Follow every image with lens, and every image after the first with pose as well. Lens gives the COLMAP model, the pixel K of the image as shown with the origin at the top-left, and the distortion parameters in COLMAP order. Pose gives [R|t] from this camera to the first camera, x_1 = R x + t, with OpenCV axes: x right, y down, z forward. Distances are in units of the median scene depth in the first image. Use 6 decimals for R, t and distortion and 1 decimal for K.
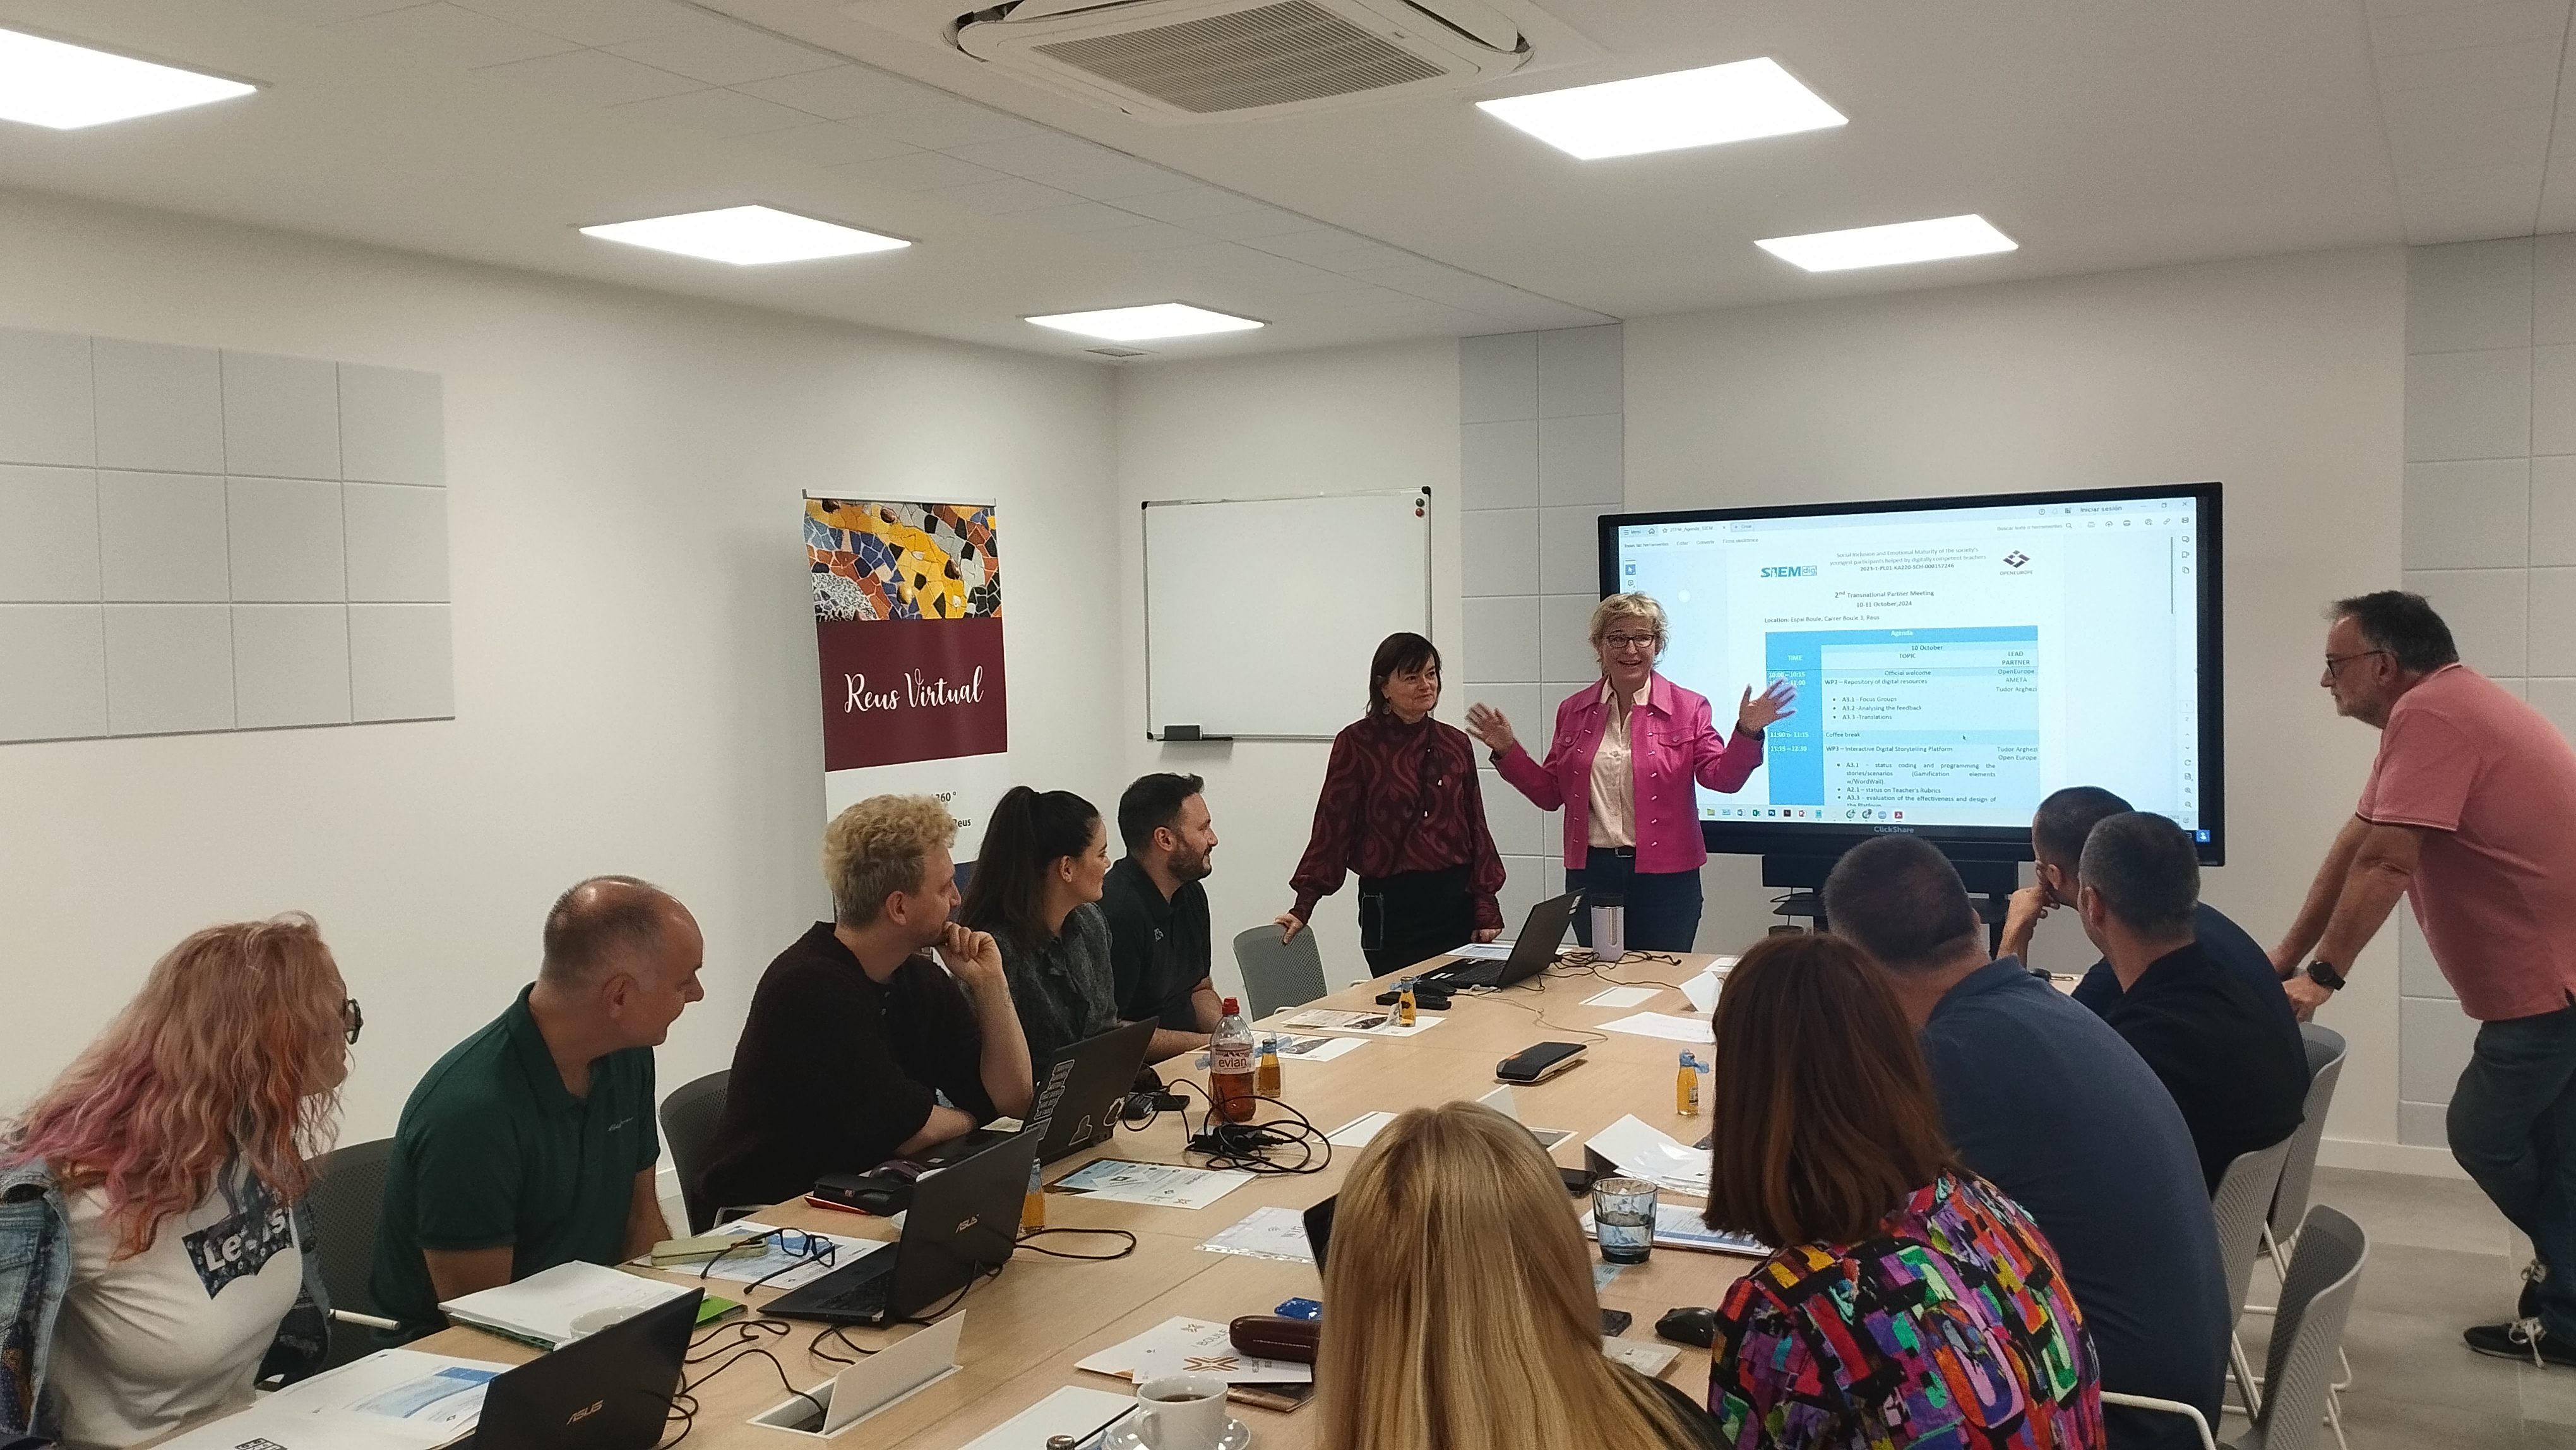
lens RADIAL K [[2230.2, 0, 1272.1], [0, 2230.2, 750.1], [0, 0, 1]] dist [-0.005571, -0.036731]
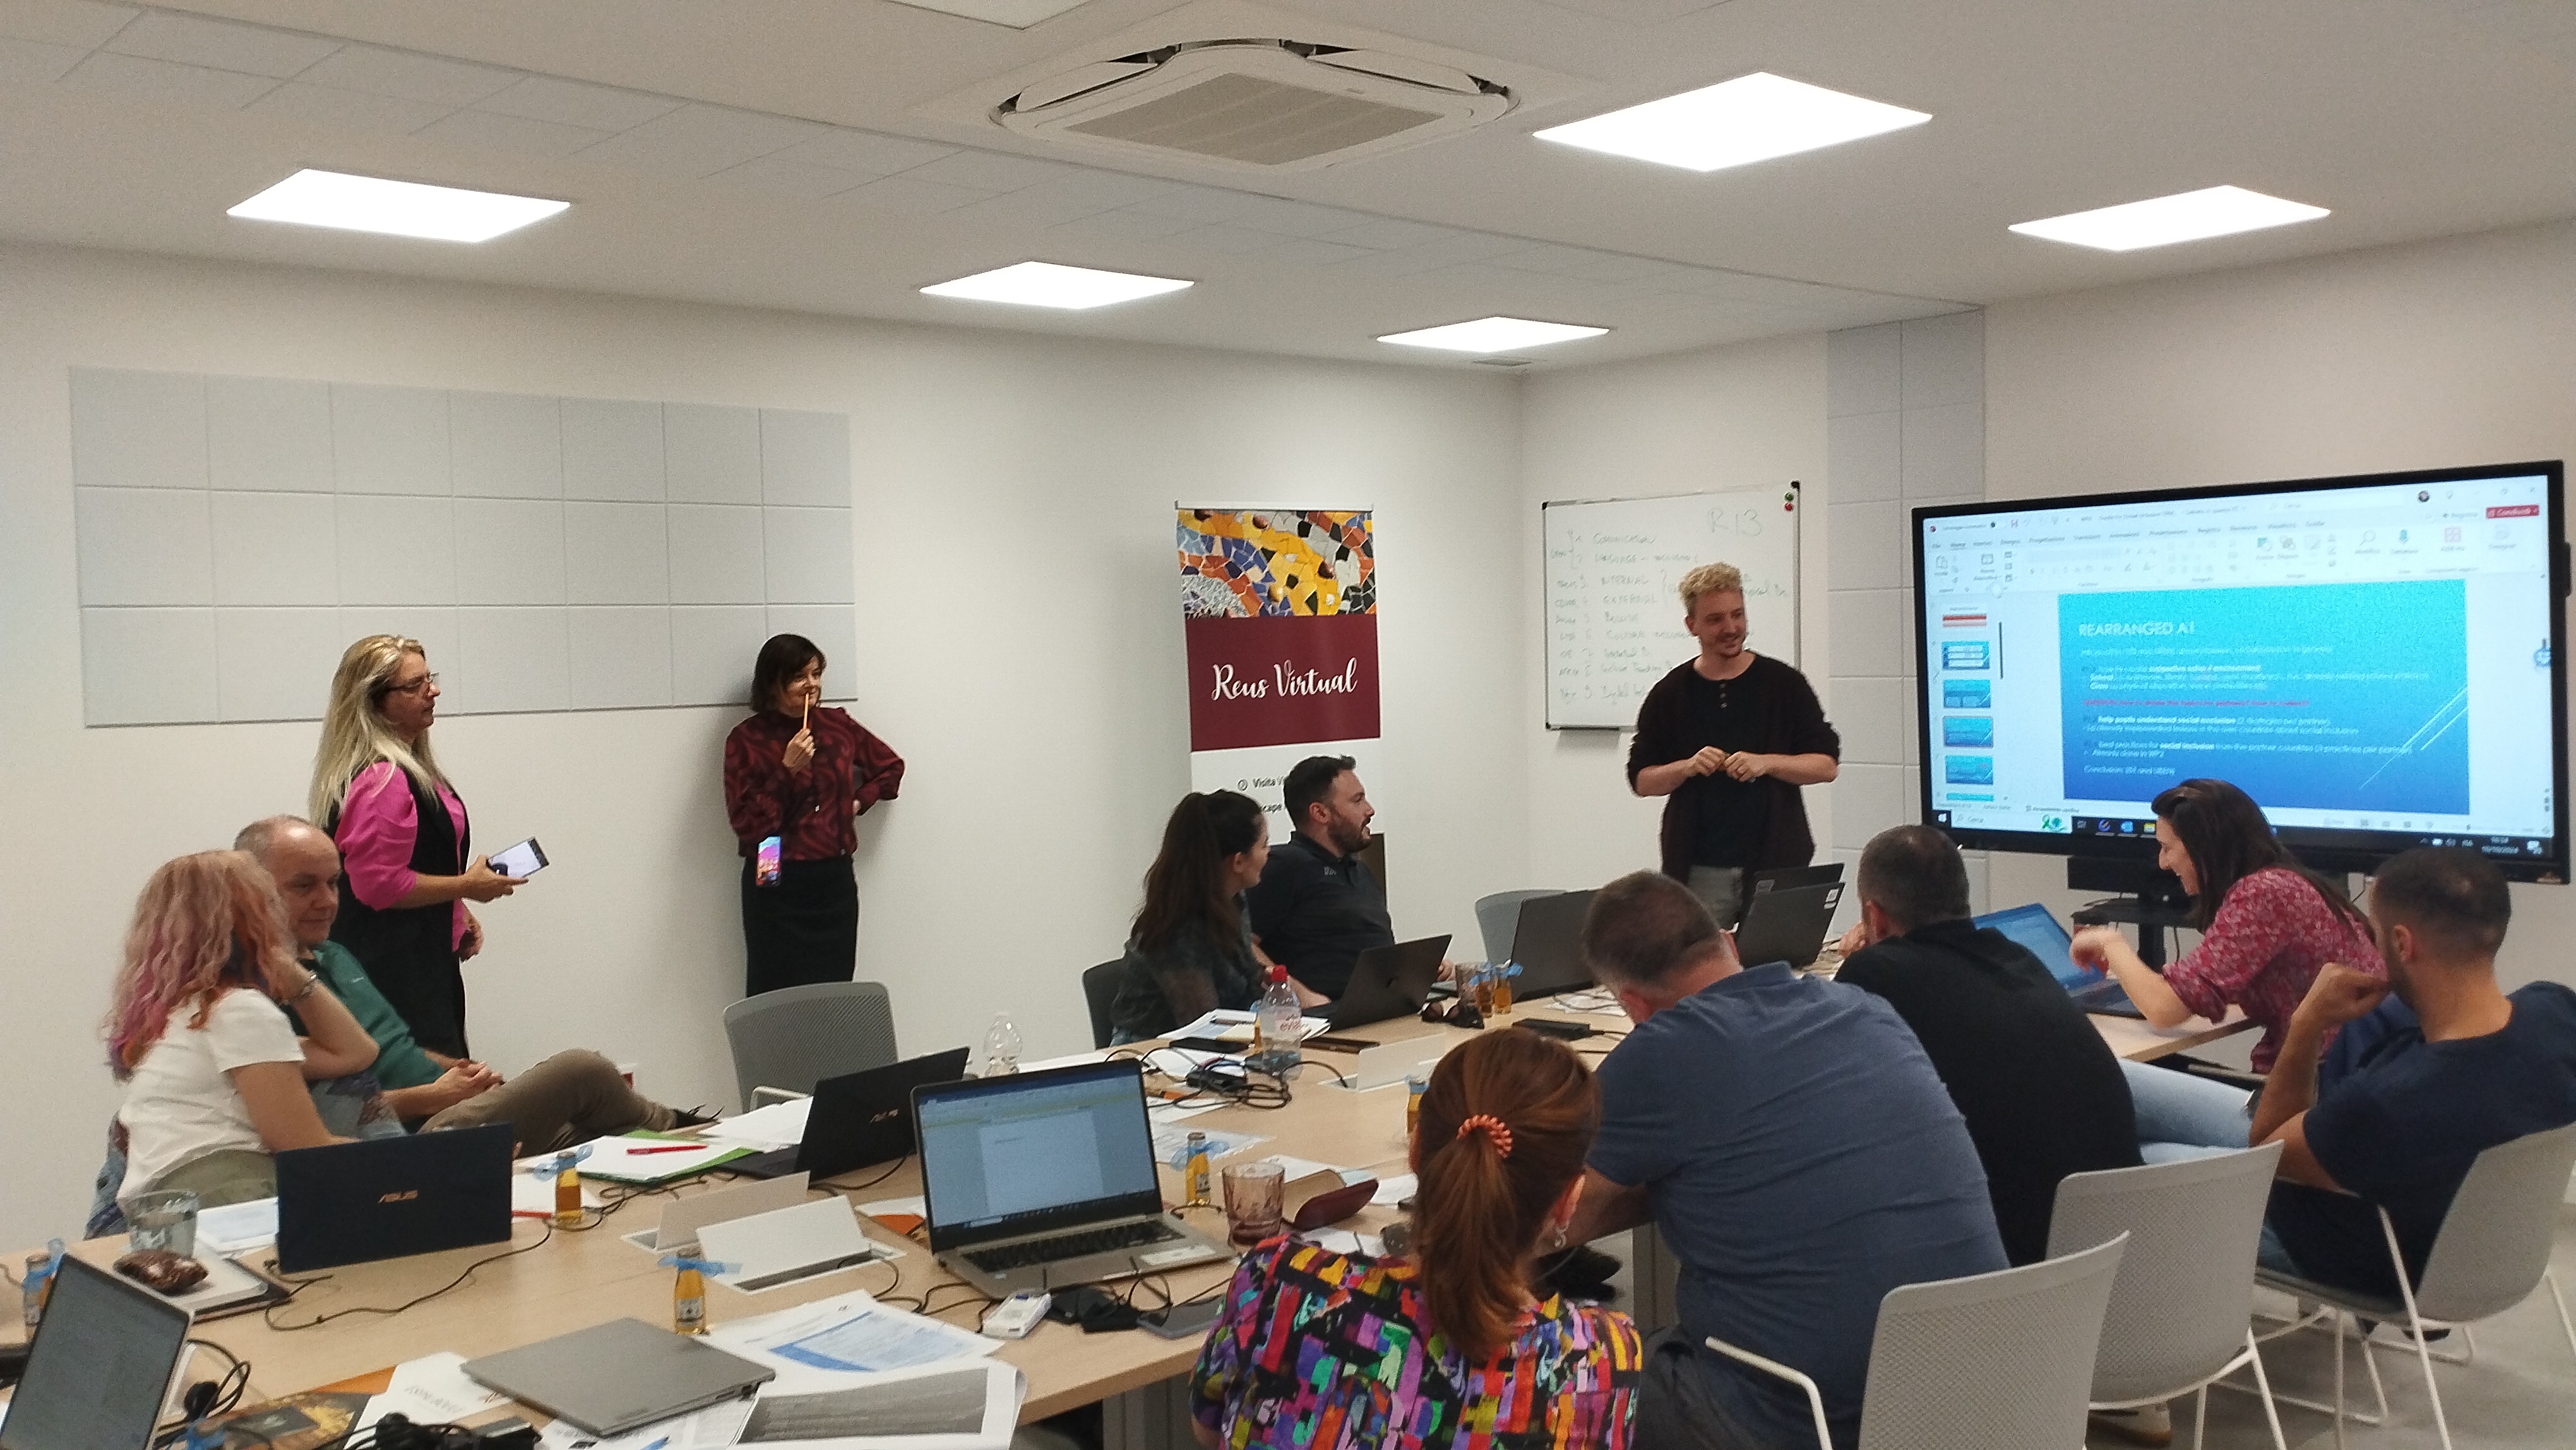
lens RADIAL K [[2230.2, 0, 1296.1], [0, 2230.2, 737.5], [0, 0, 1]] dist [-0.005571, -0.036731]
pose [[0.926673, 0.015775, -0.375536, 0.259586], [-0.016729, 0.999860, 0.000721, 0.000633], [0.375495, 0.005614, 0.926807, -0.019791]]
